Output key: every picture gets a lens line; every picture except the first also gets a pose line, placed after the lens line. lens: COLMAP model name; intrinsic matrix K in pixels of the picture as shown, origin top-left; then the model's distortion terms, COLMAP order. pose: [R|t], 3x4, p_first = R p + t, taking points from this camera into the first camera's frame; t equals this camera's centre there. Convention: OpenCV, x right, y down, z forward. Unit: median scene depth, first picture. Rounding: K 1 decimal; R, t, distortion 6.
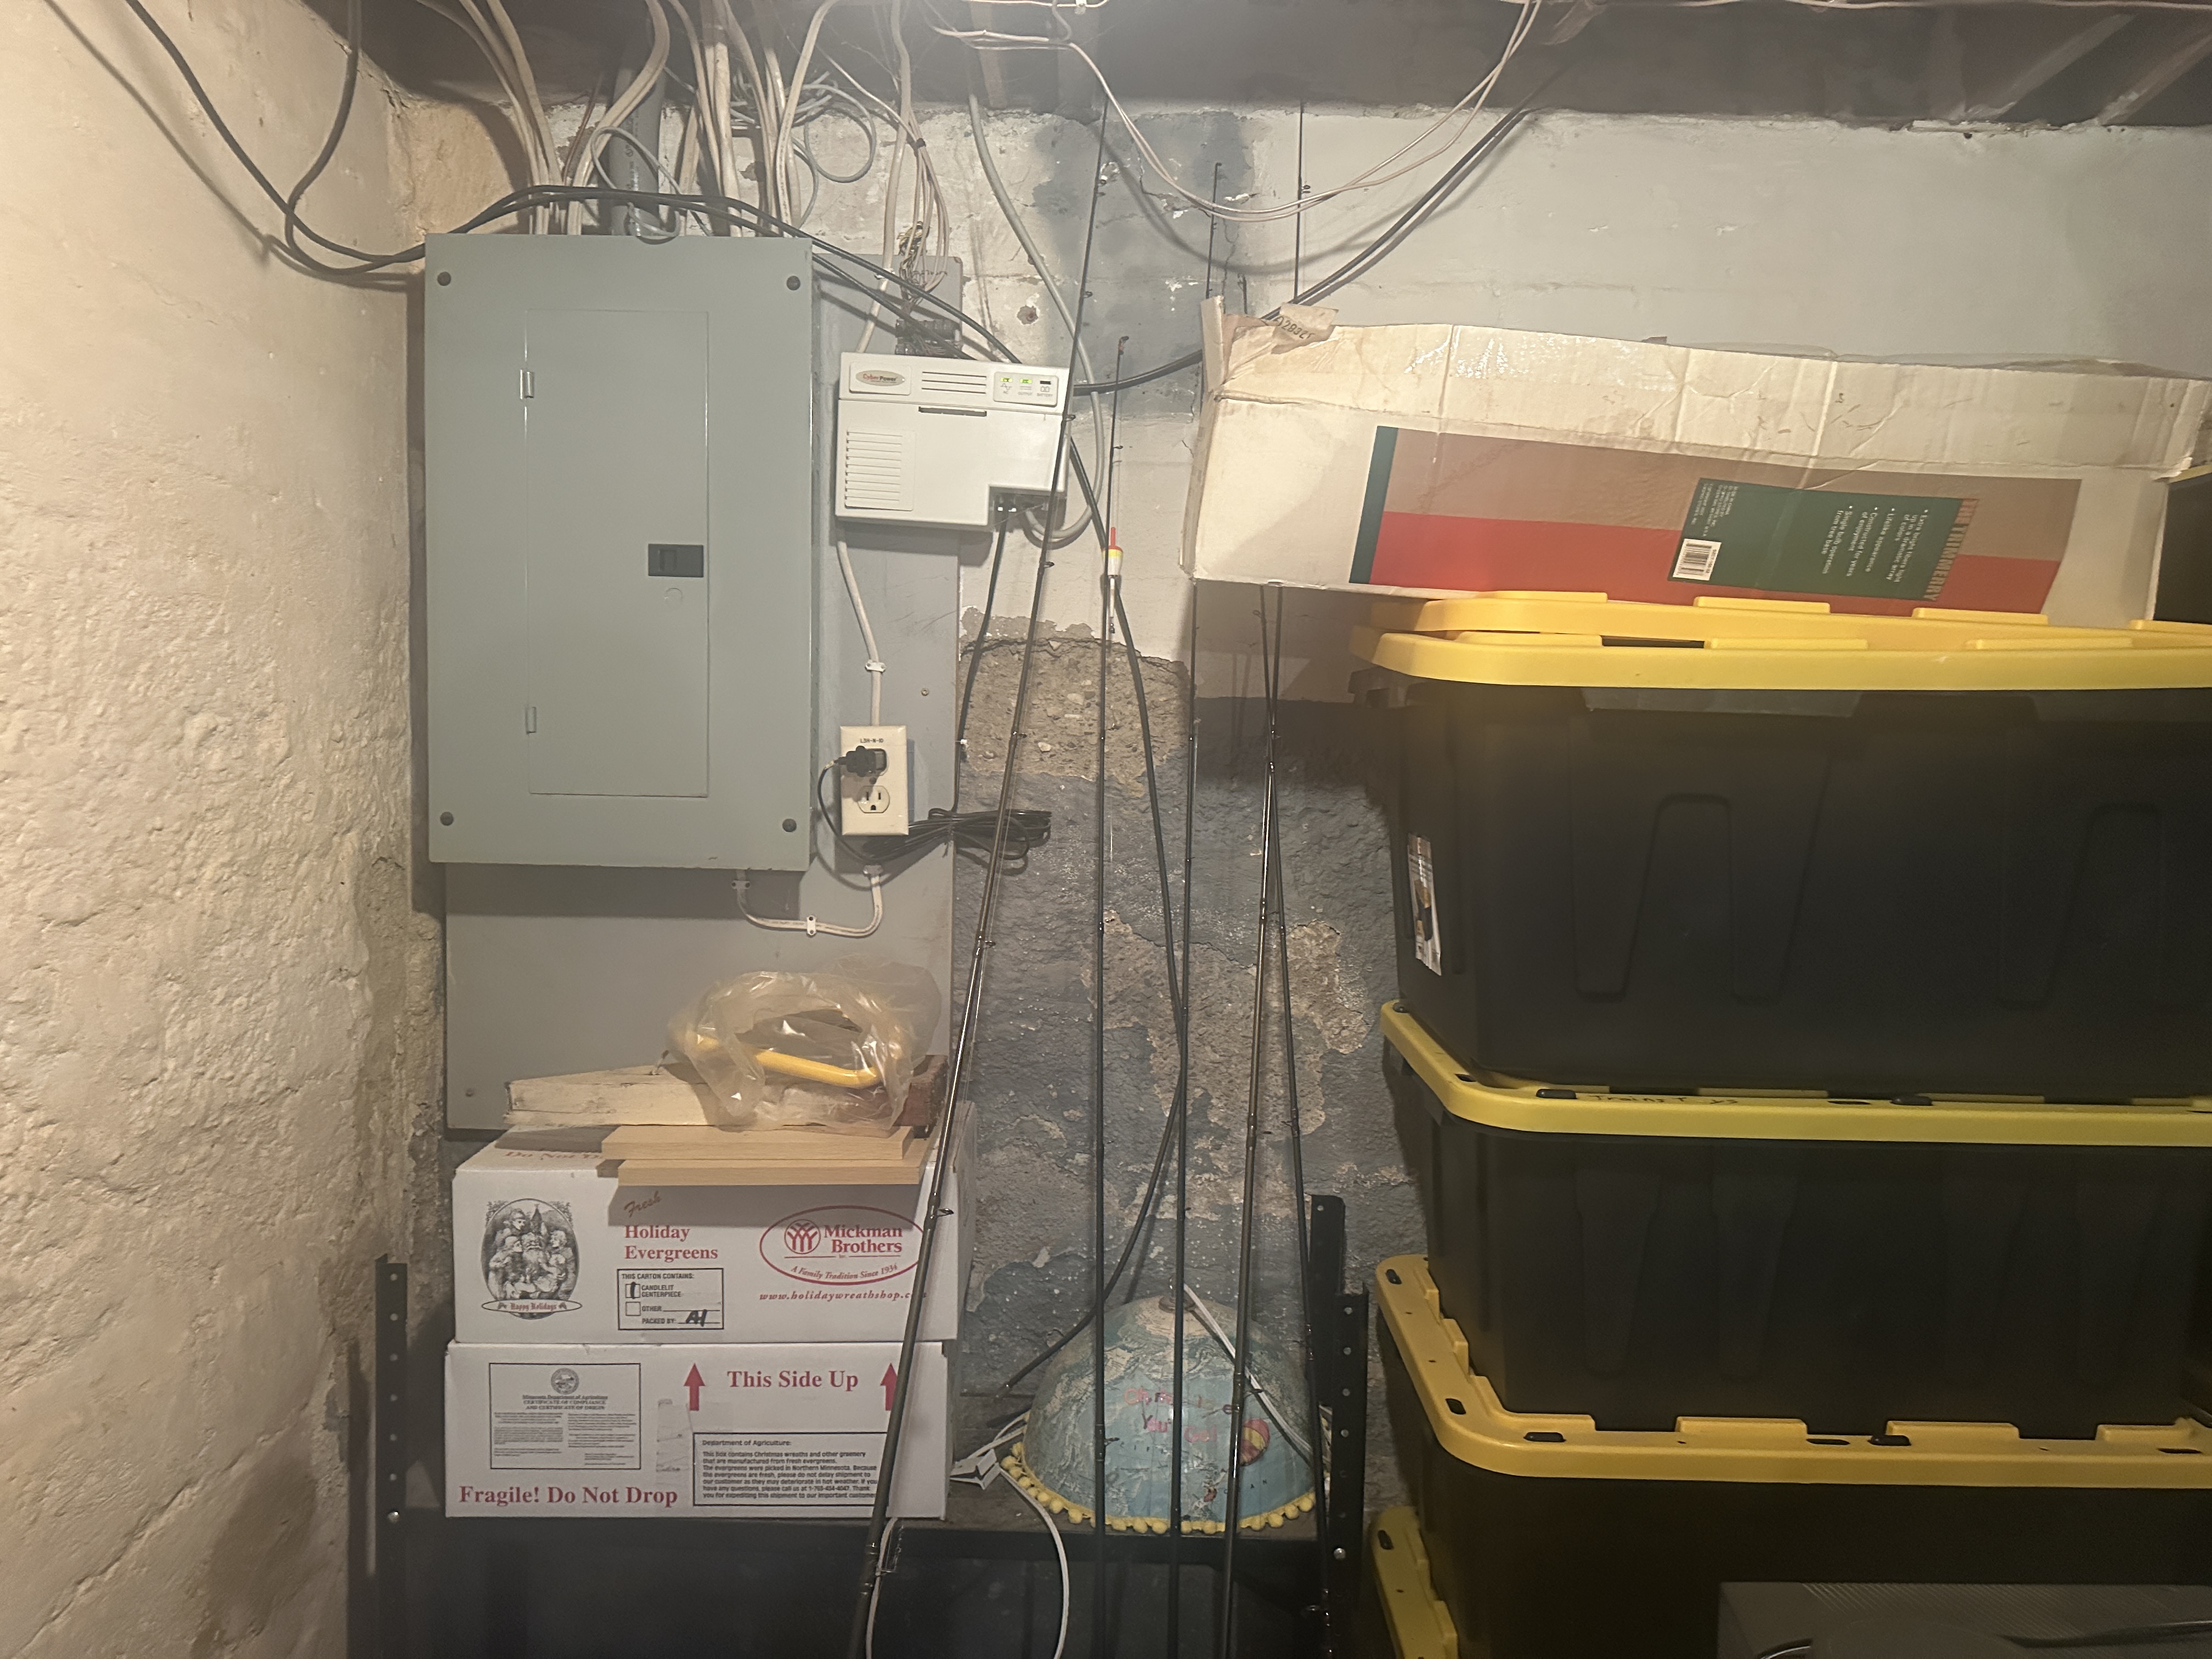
lens RADIAL K [[1574.9, 0, 1107.4], [0, 1574.9, 827.7], [0, 0, 1]] dist [0.037700, -0.032622]
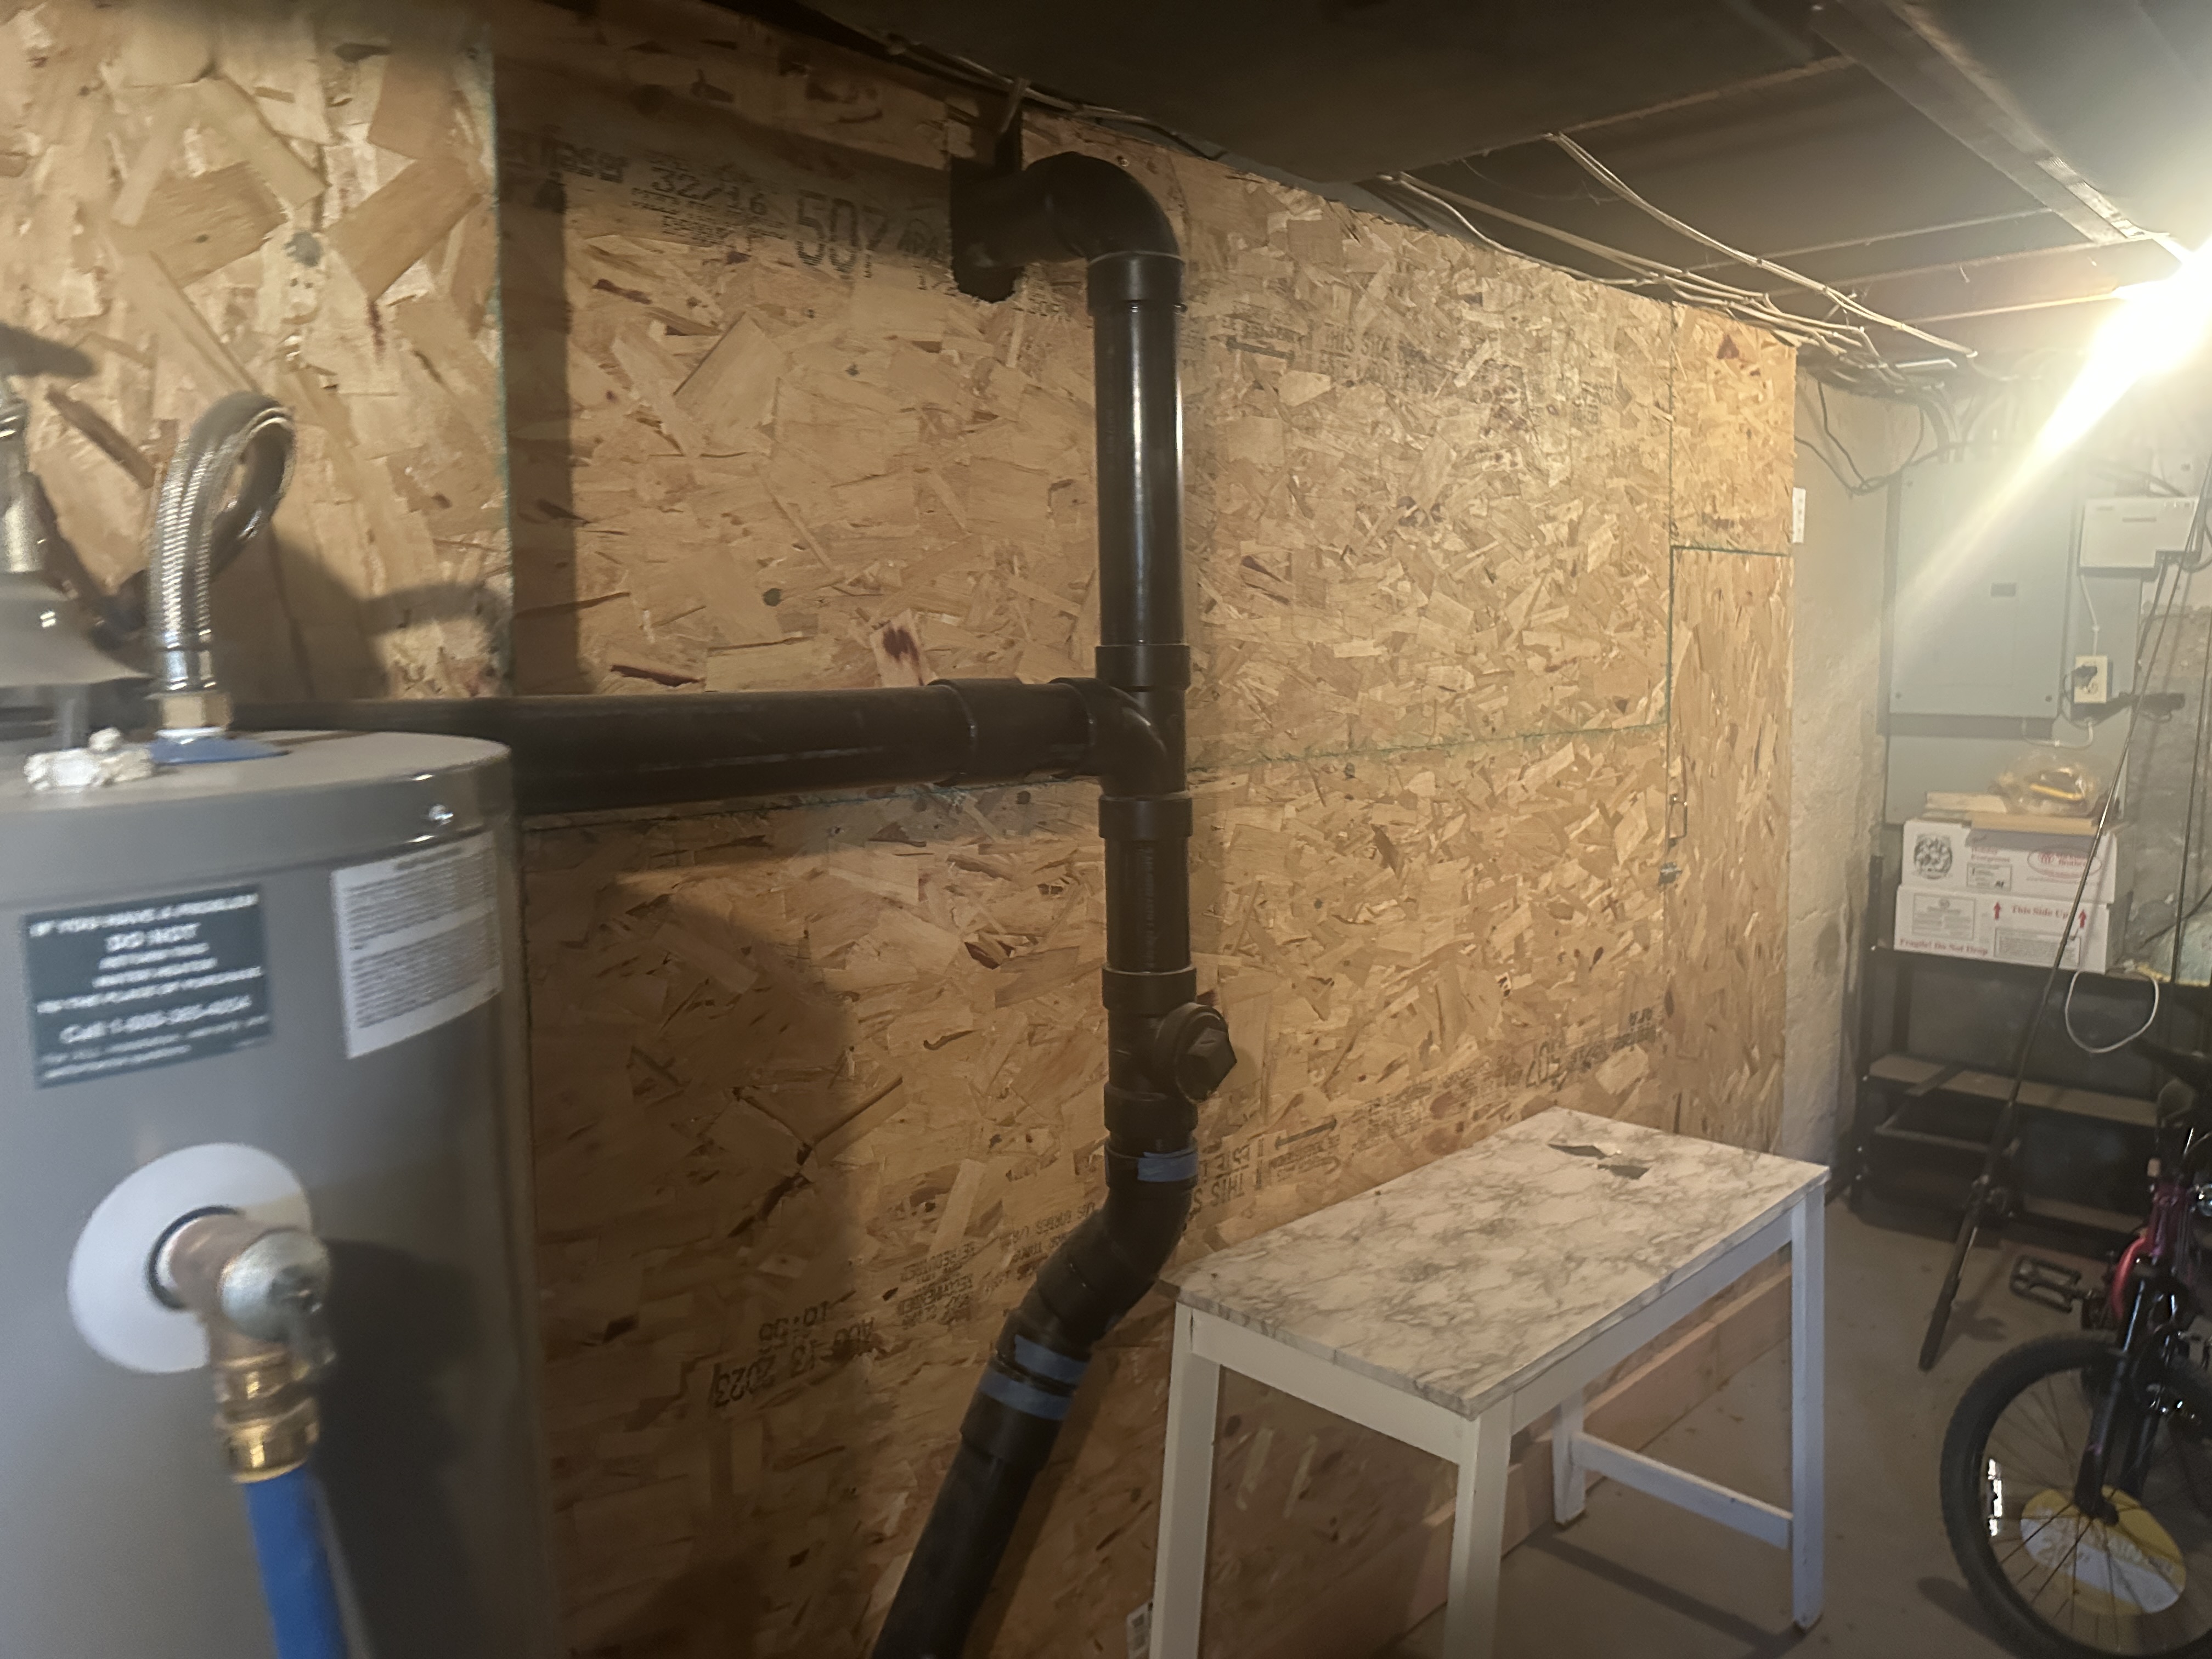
lens RADIAL K [[1574.9, 0, 1170.4], [0, 1574.9, 822.6], [0, 0, 1]] dist [0.037700, -0.032622]
pose [[0.760151, 0.055423, -0.647378, 0.389560], [-0.018257, 0.997784, 0.063984, 0.061640], [0.649490, -0.036818, 0.759478, -1.866416]]
